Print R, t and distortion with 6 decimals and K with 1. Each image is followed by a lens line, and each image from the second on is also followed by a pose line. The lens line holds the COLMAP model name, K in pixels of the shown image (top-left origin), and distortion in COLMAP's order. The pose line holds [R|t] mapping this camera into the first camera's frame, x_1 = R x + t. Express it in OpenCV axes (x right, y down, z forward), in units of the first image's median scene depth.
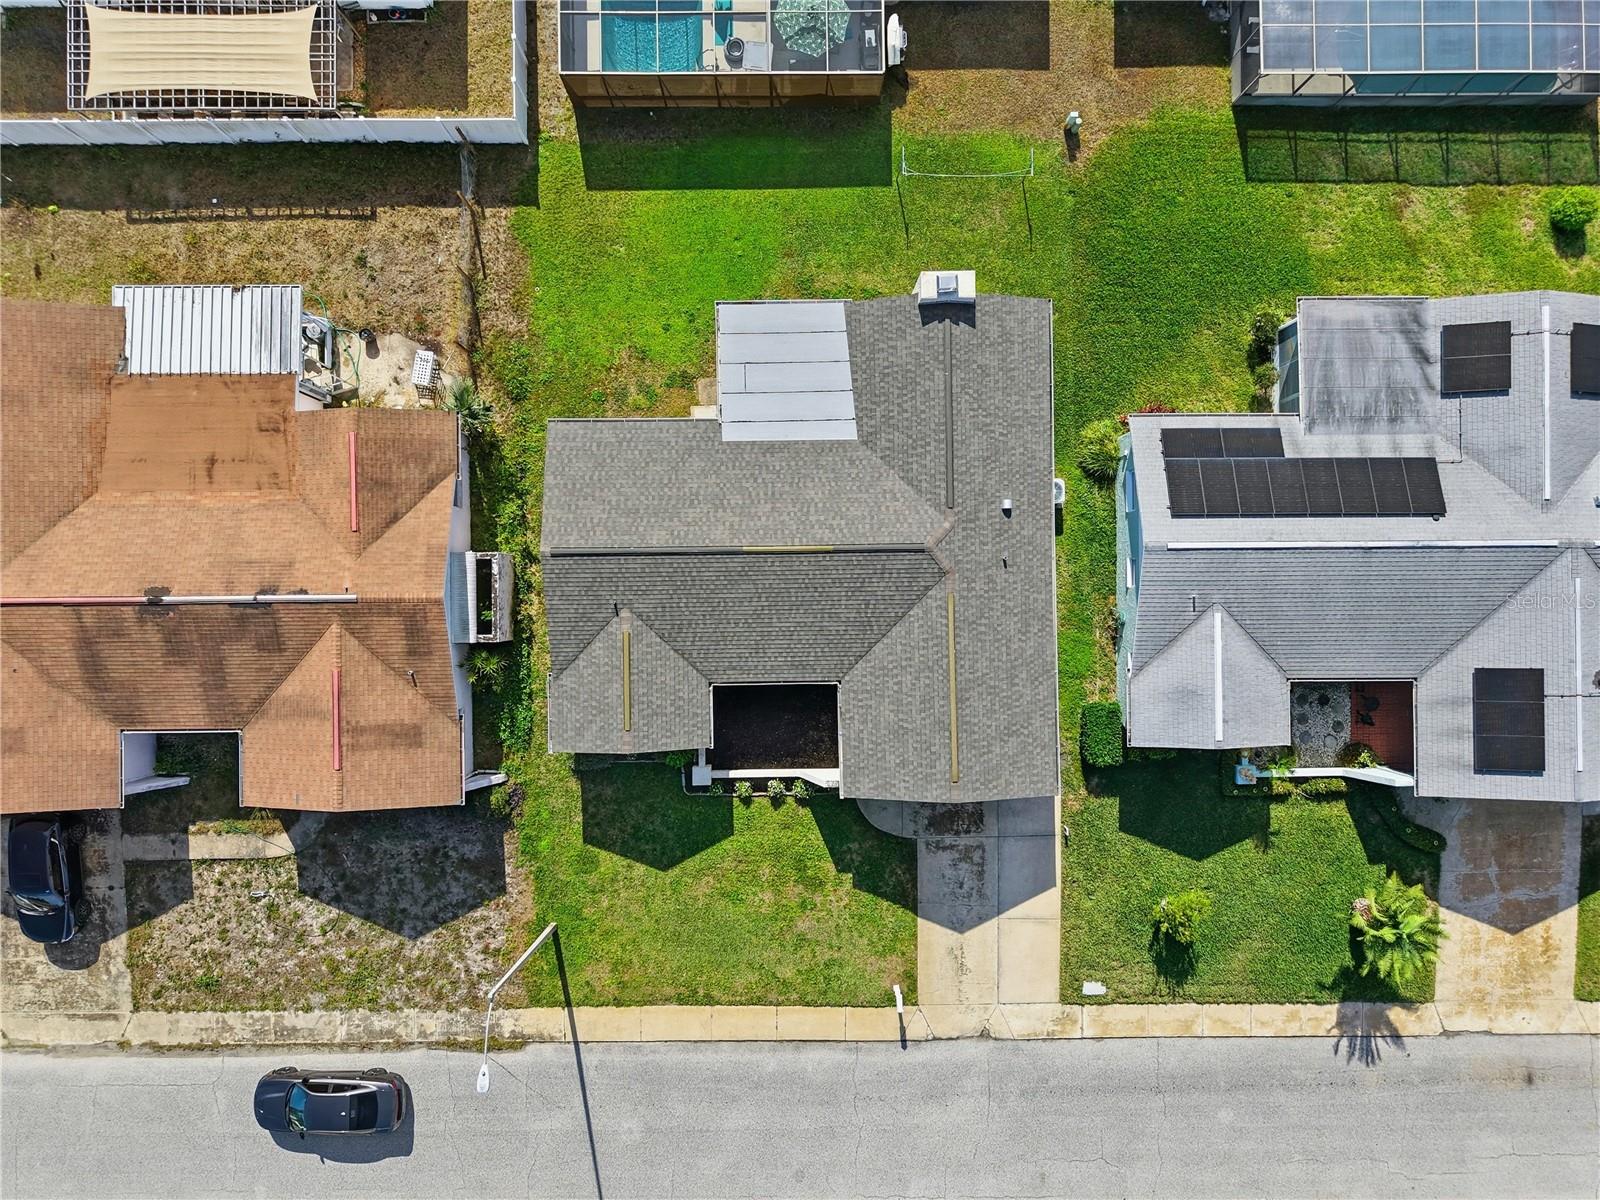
lens RADIAL K [[1082.3, 0, 800.0], [0, 1082.3, 600.0], [0, 0, 1]] dist [0.004100, -0.001110]
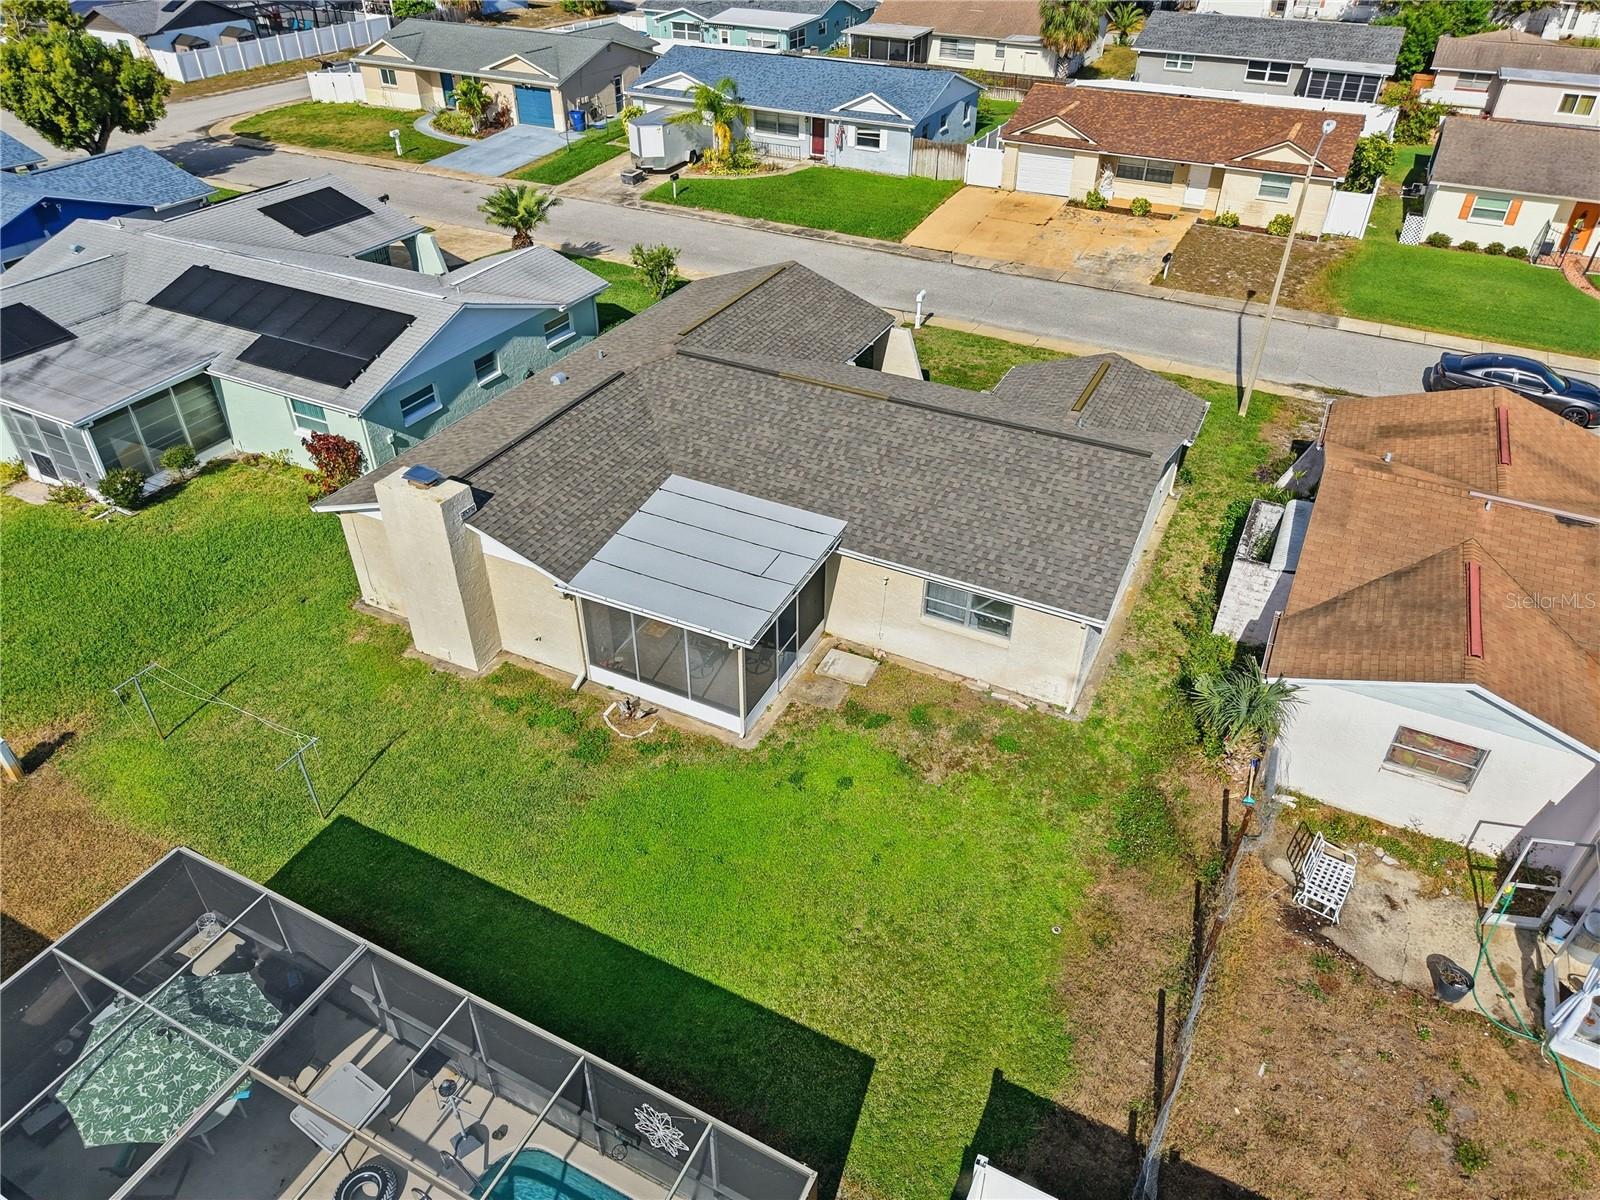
lens RADIAL K [[1086.9, 0, 800.0], [0, 1086.9, 600.0], [0, 0, 1]] dist [0.001054, 0.000505]
pose [[-0.886380, -0.284357, 0.365337, -0.274914], [0.462402, -0.505113, 0.728728, -0.610619], [-0.022683, 0.814863, 0.579210, 0.607082]]
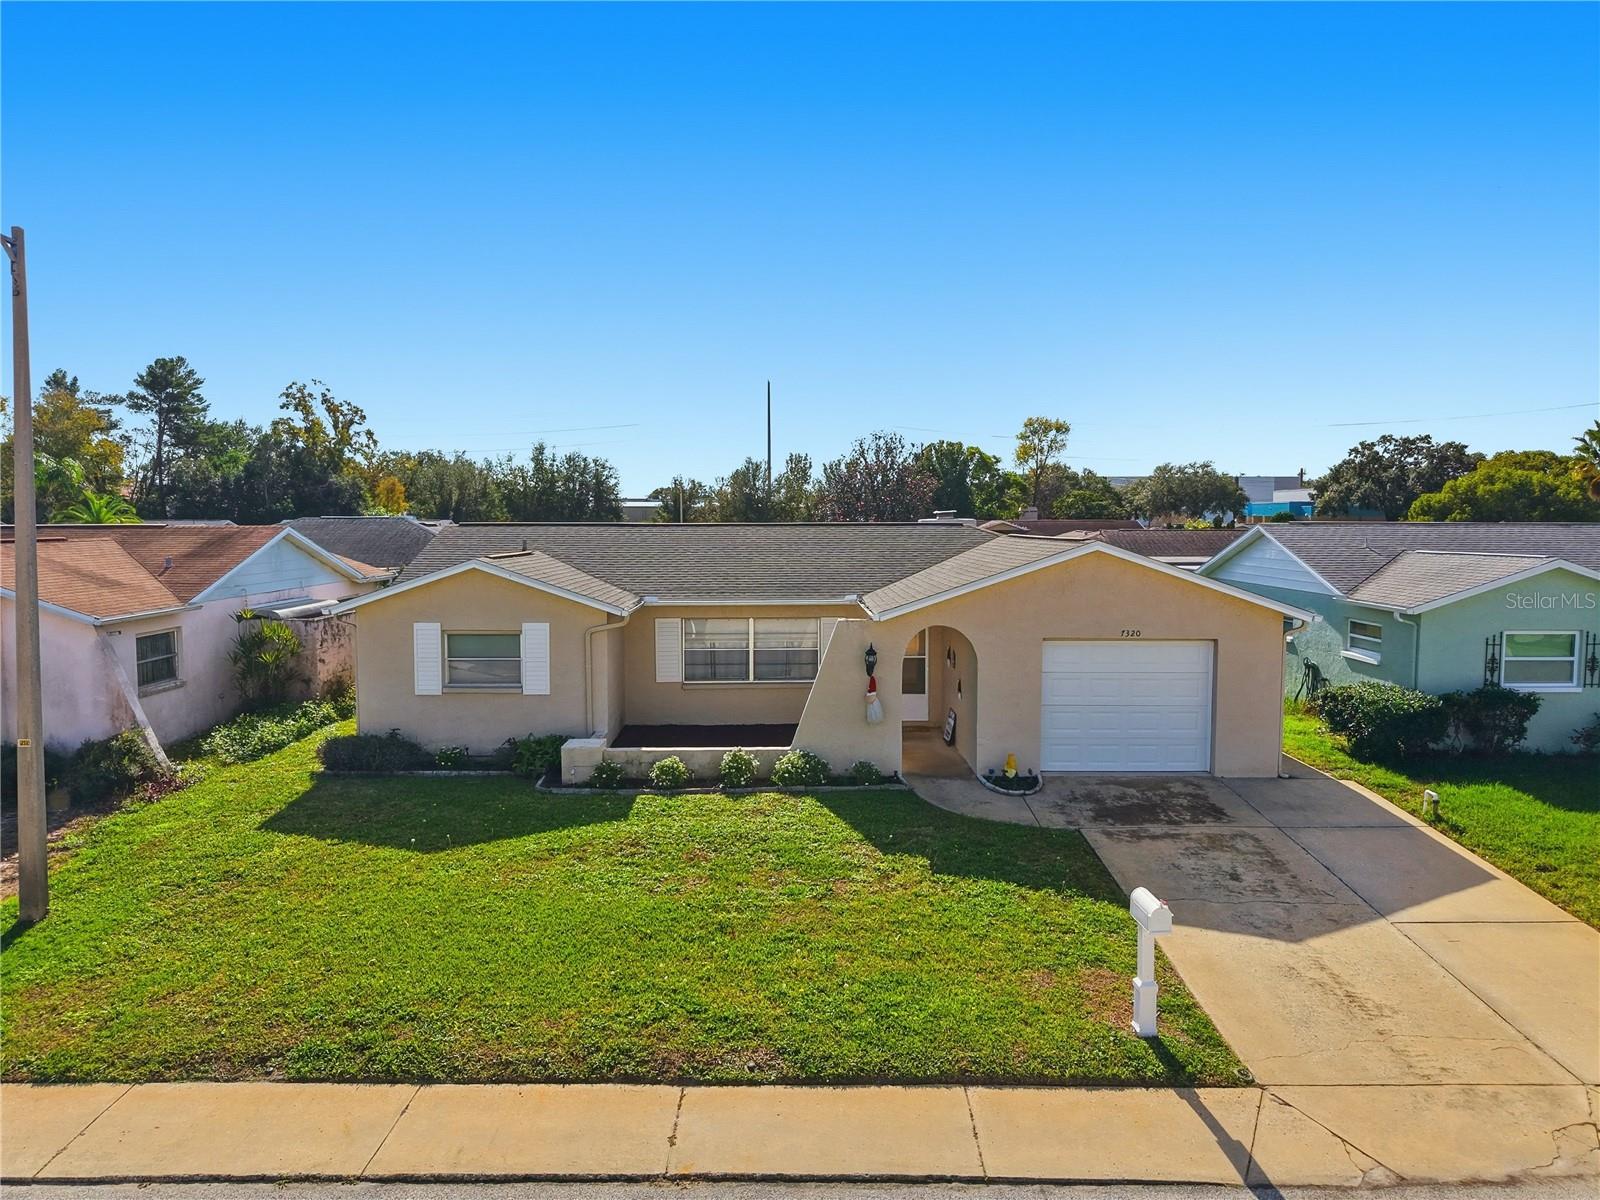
lens RADIAL K [[1086.9, 0, 800.0], [0, 1086.9, 600.0], [0, 0, 1]] dist [0.001054, 0.000505]
pose [[0.999891, -0.011165, -0.009636, 0.008868], [-0.008772, 0.074976, -0.997147, 0.618183], [0.011856, 0.997123, 0.074869, 0.878409]]
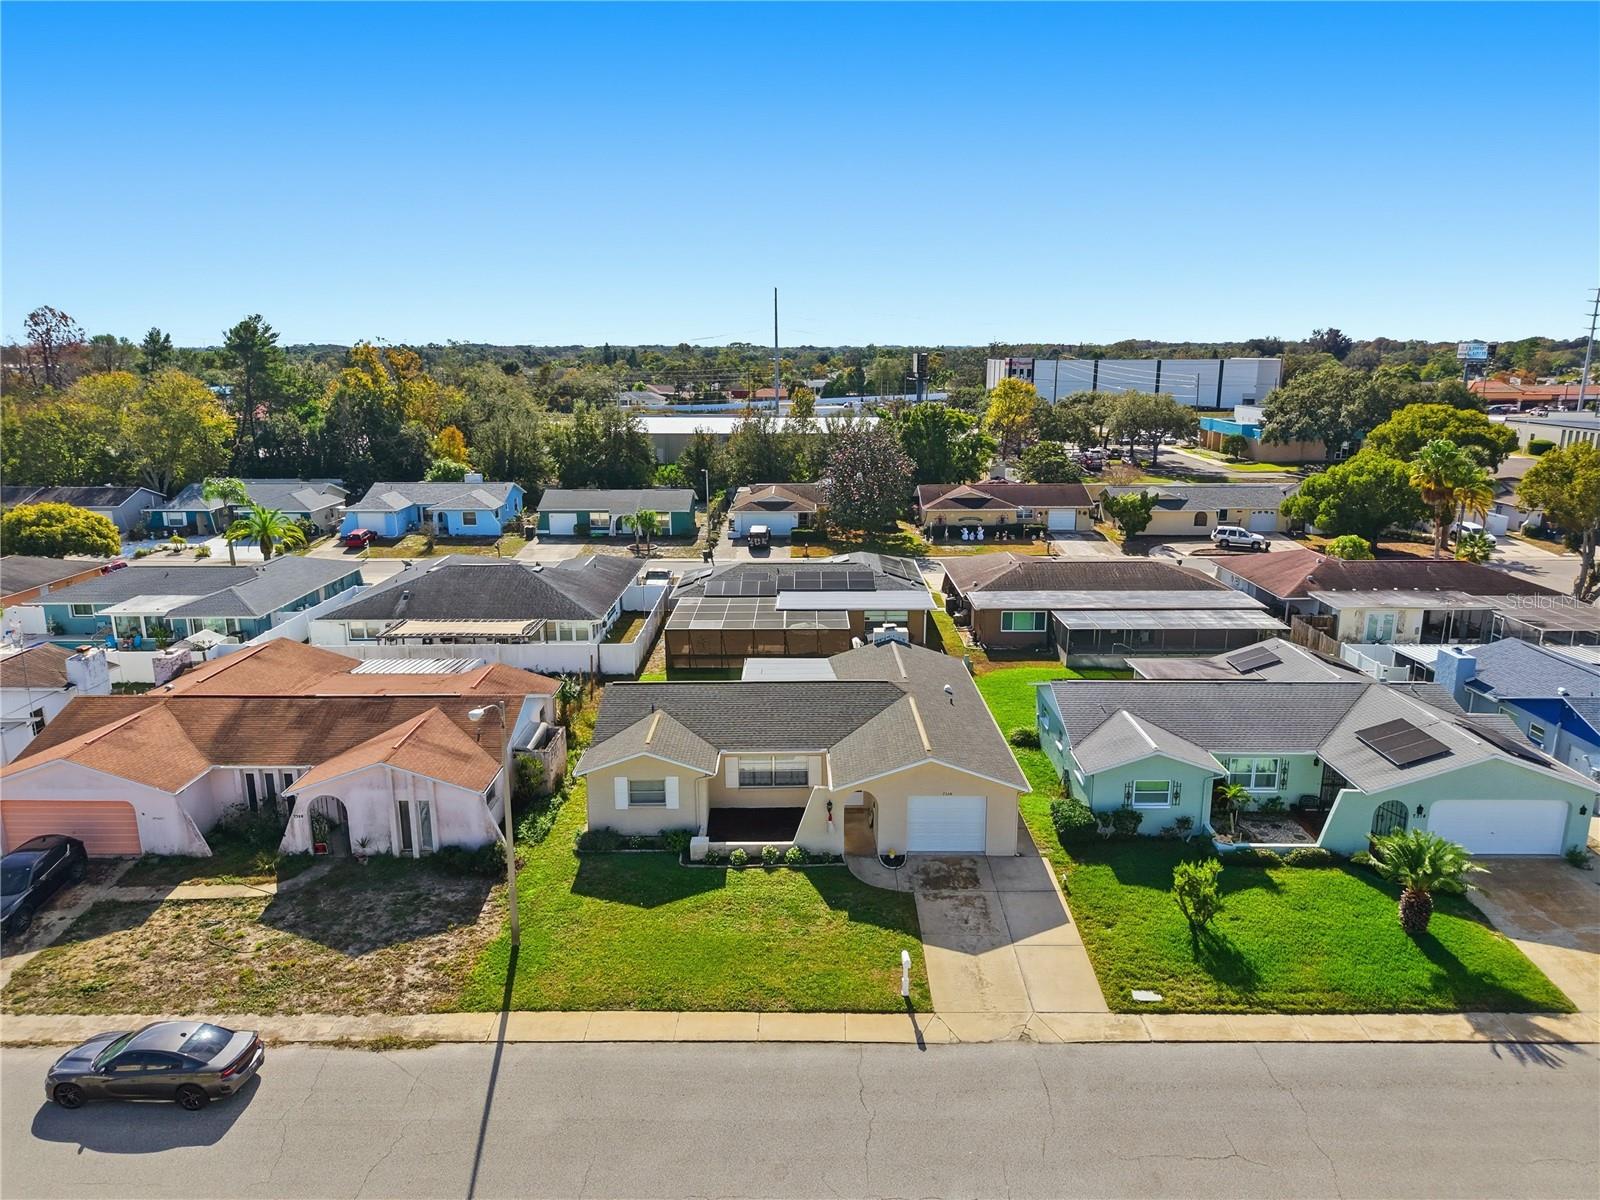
lens RADIAL K [[1086.9, 0, 800.0], [0, 1086.9, 600.0], [0, 0, 1]] dist [0.001054, 0.000505]
pose [[0.999761, -0.011969, -0.018283, 0.027541], [-0.015058, 0.229022, -0.973305, 1.104116], [0.015836, 0.973348, 0.228788, 0.518194]]
